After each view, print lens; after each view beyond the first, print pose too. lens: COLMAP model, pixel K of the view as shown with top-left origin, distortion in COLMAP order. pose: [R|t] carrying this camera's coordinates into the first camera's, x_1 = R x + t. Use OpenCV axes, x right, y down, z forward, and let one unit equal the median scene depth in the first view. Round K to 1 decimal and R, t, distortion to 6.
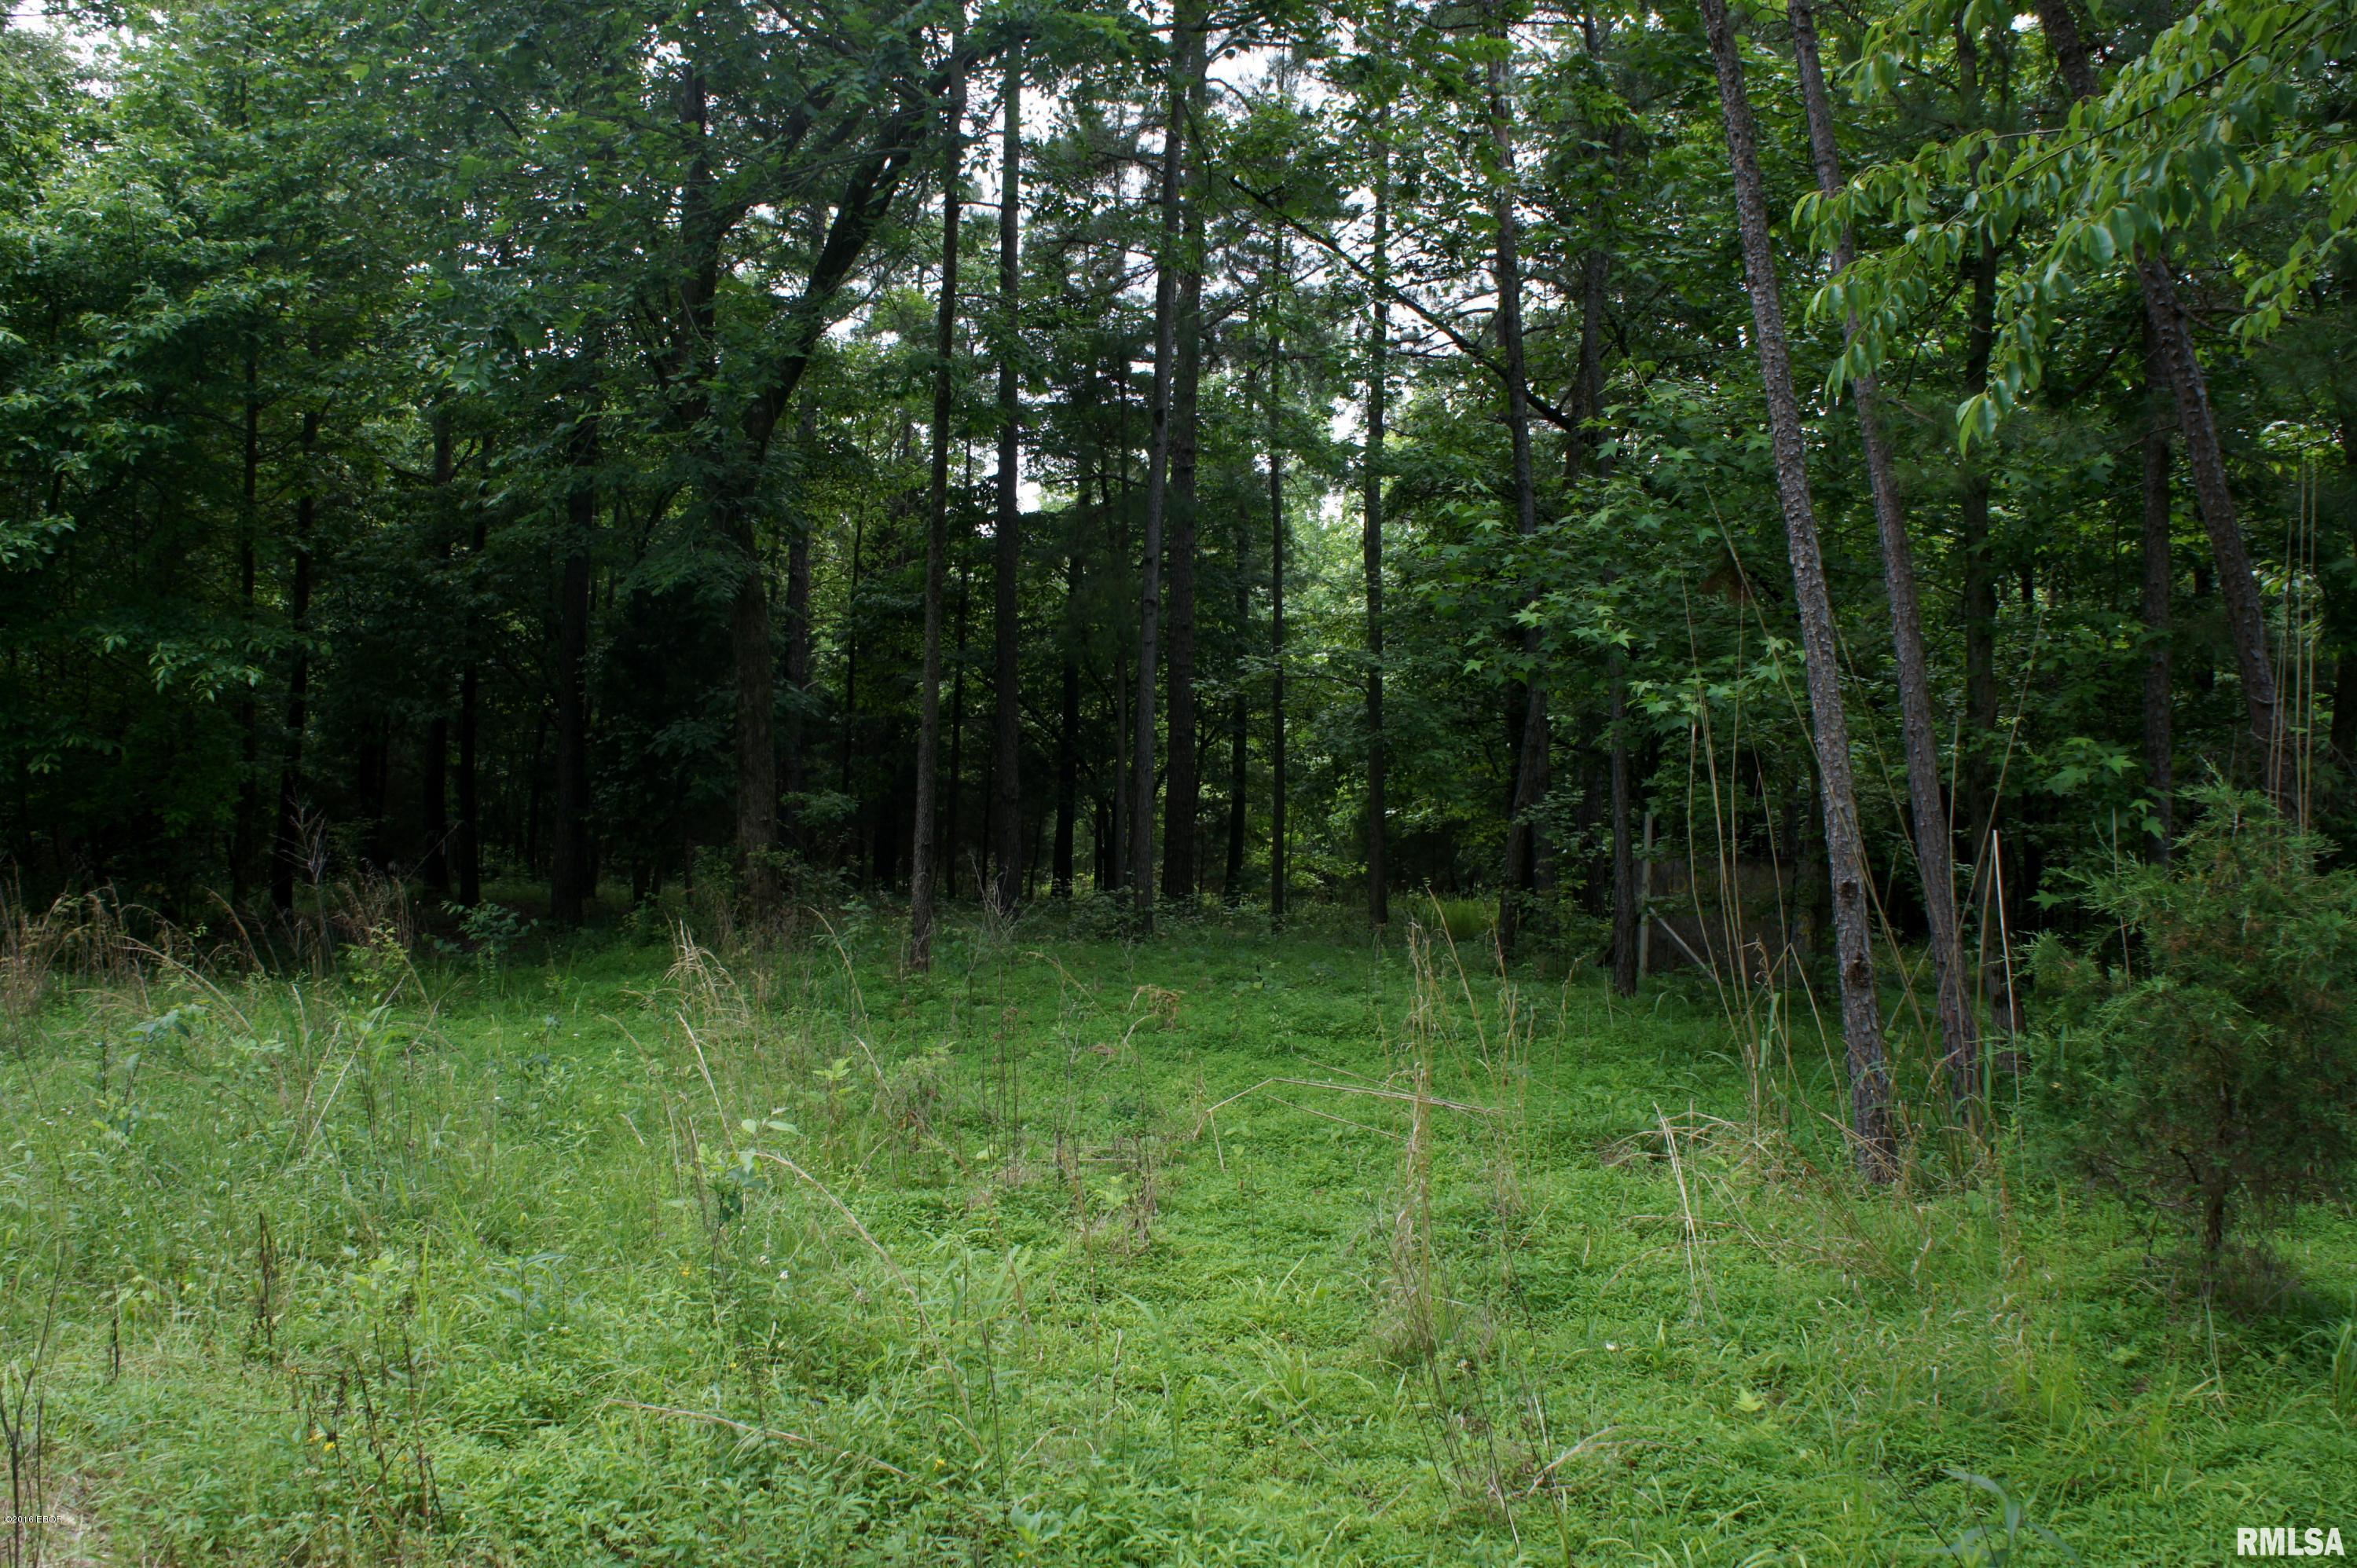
lens RADIAL K [[1814.0, 0, 1140.9], [0, 1814.0, 784.3], [0, 0, 1]] dist [-0.171323, 0.122693]
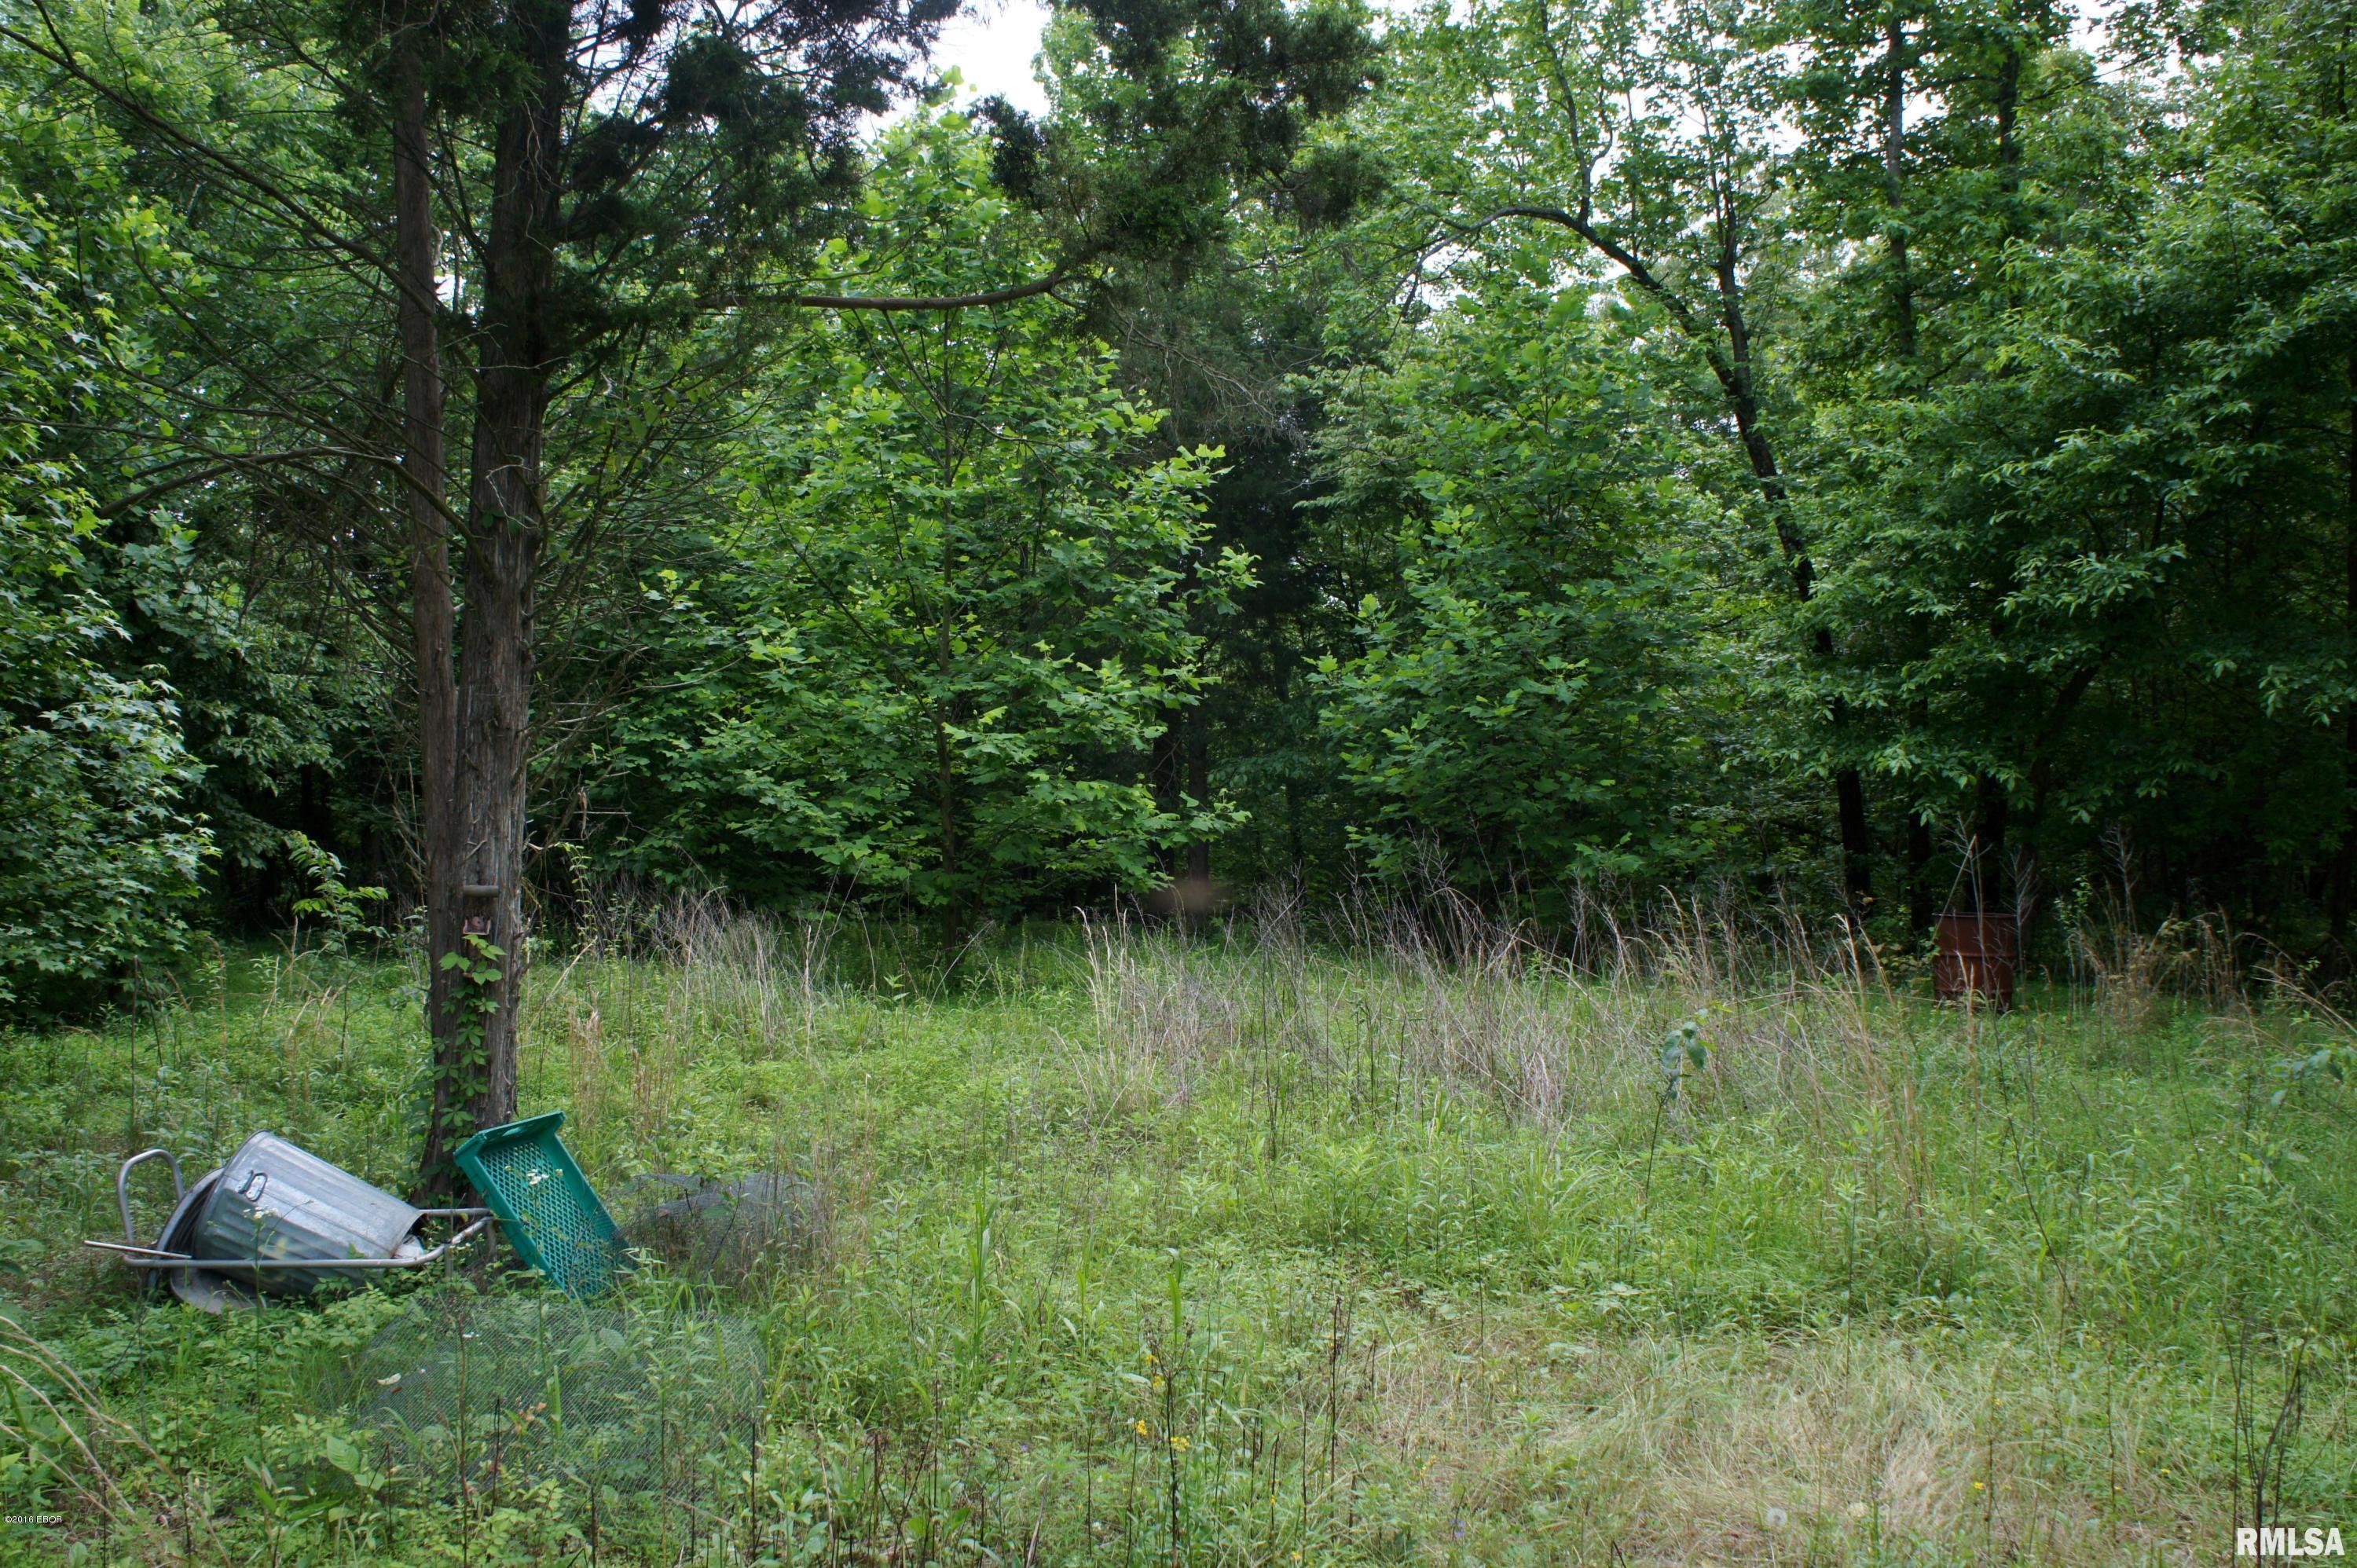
lens RADIAL K [[1829.1, 0, 1230.2], [0, 1829.1, 780.5], [0, 0, 1]] dist [-0.172221, 0.145550]
pose [[0.517410, 0.008666, -0.855694, -0.024893], [-0.022069, 0.999751, -0.003220, -0.001051], [0.855453, 0.020550, 0.517472, -0.007720]]
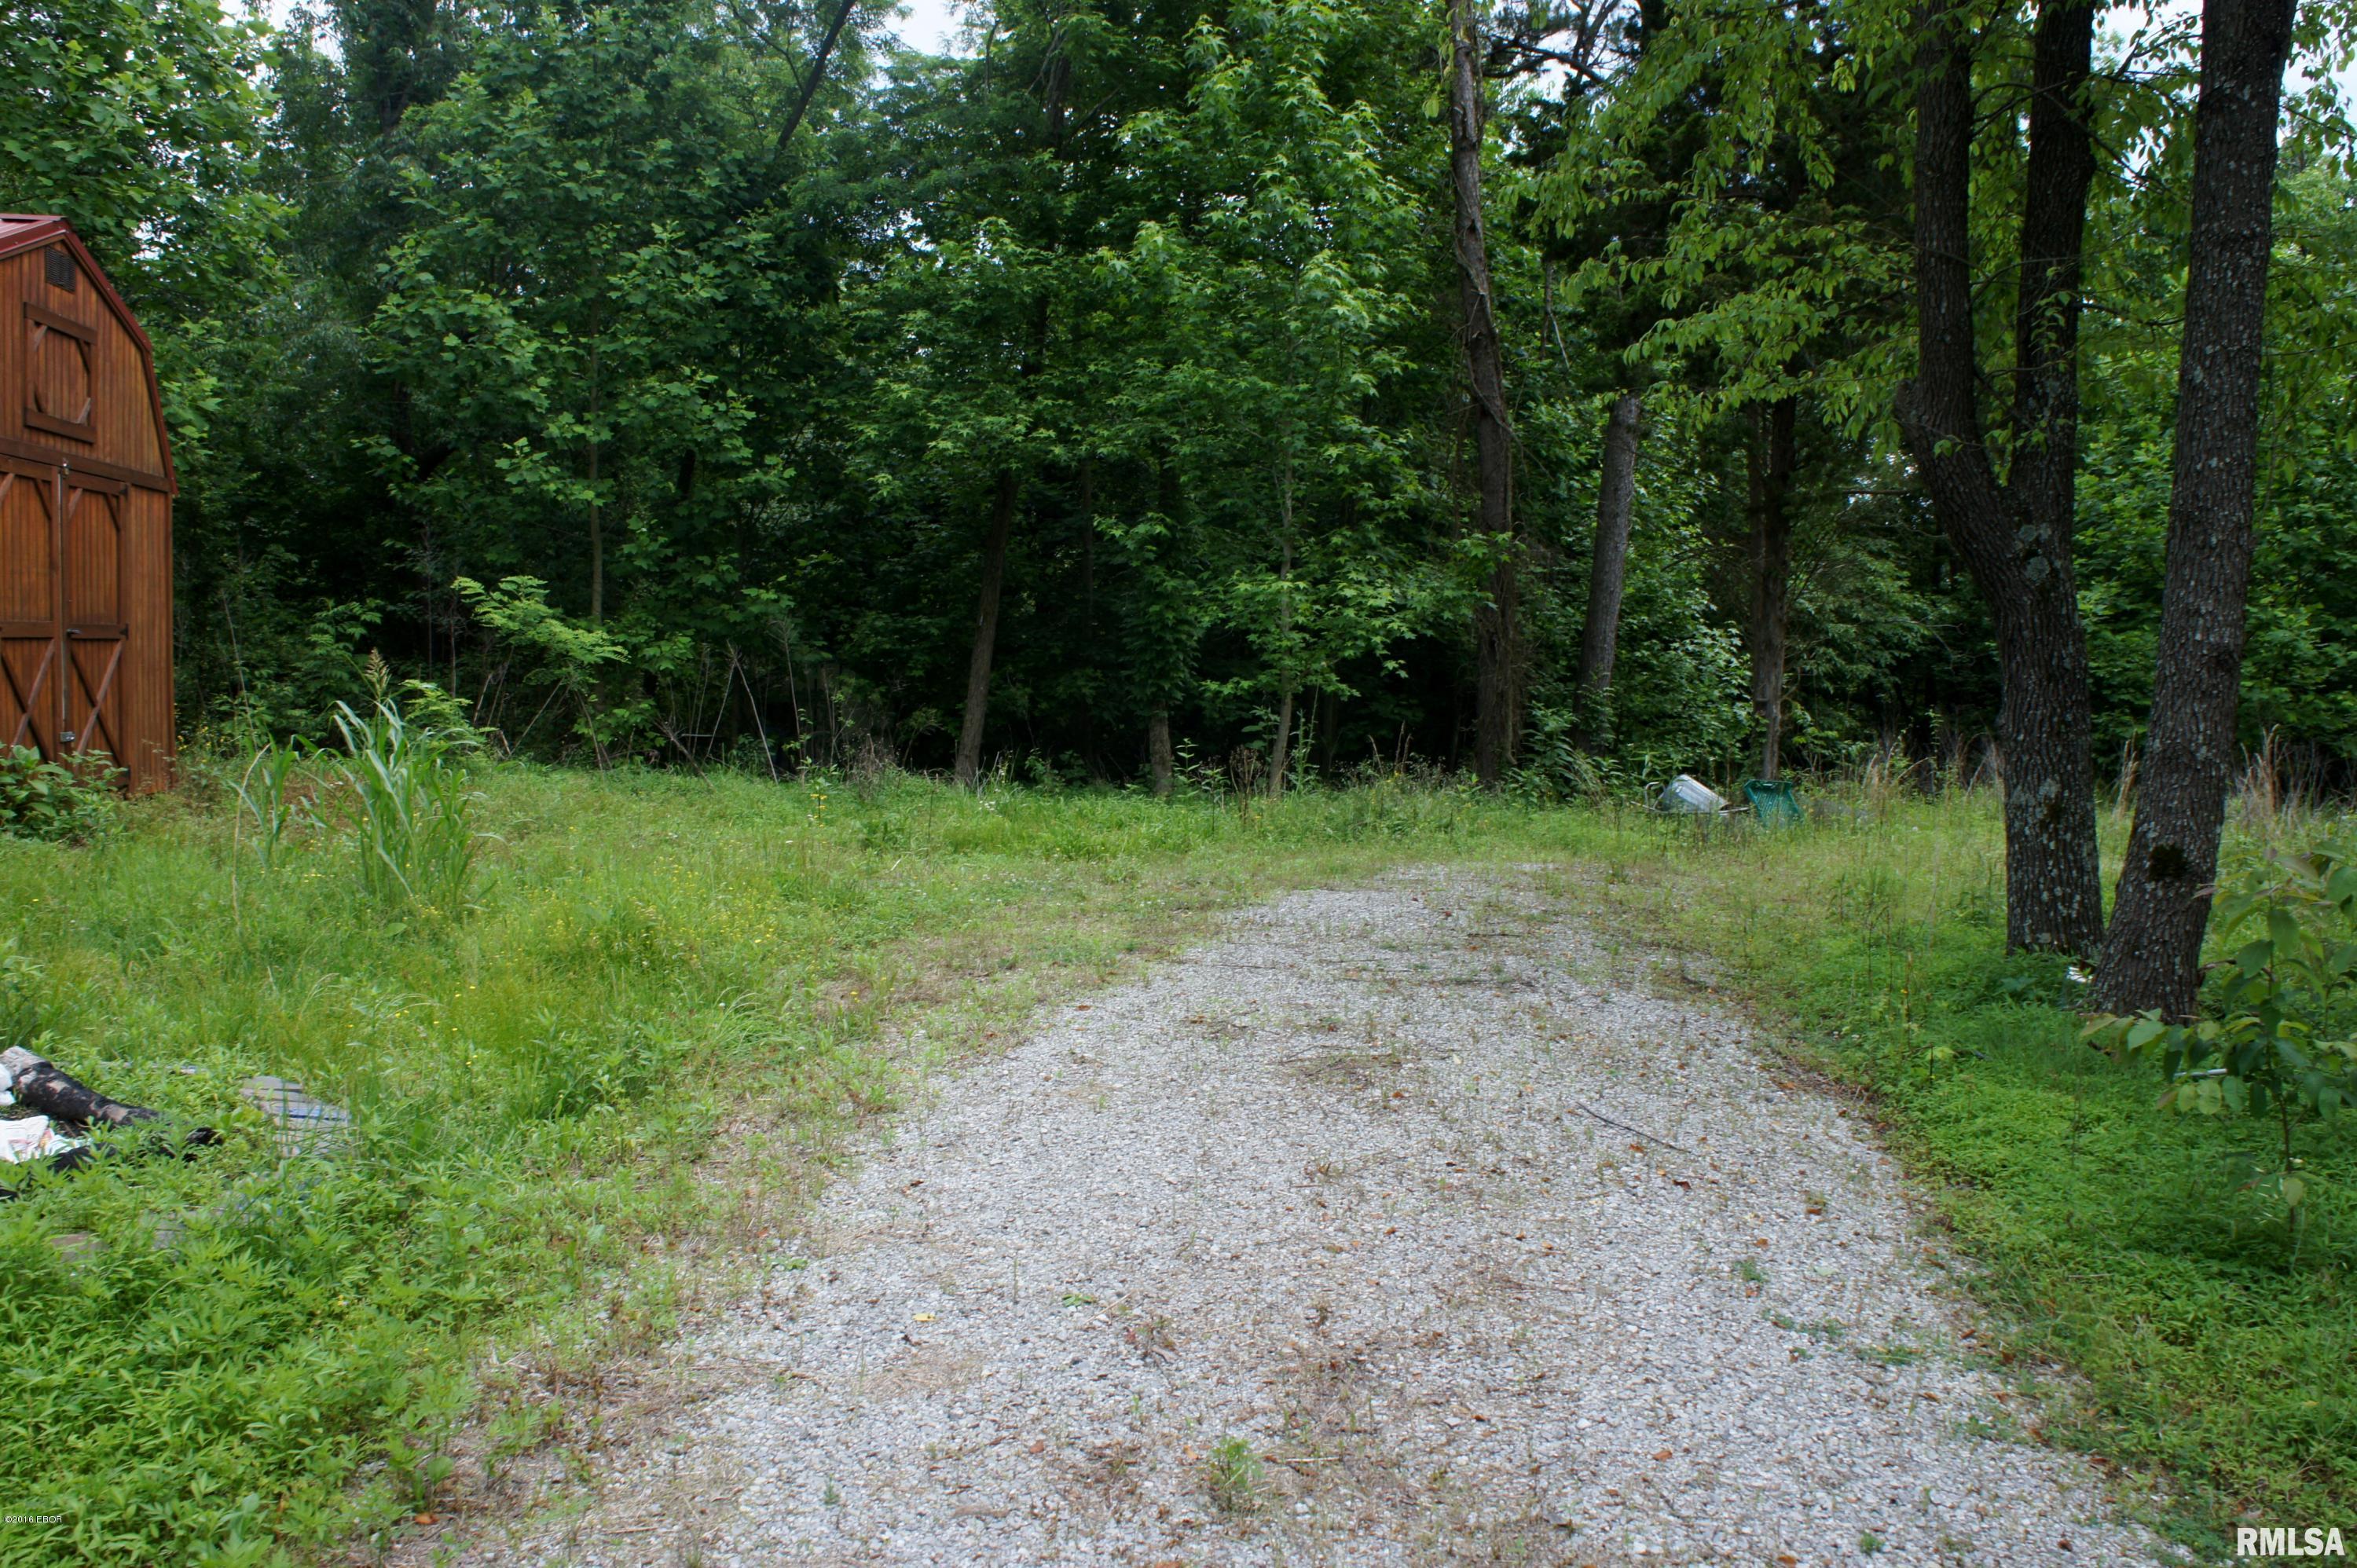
lens RADIAL K [[1815.9, 0, 1178.5], [0, 1815.9, 784.0], [0, 0, 1]] dist [-0.166532, 0.096831]
pose [[-0.406260, 0.042581, -0.912765, 0.522709], [-0.036150, 0.997383, 0.062618, 0.013559], [0.913042, 0.058436, -0.403657, 0.122716]]
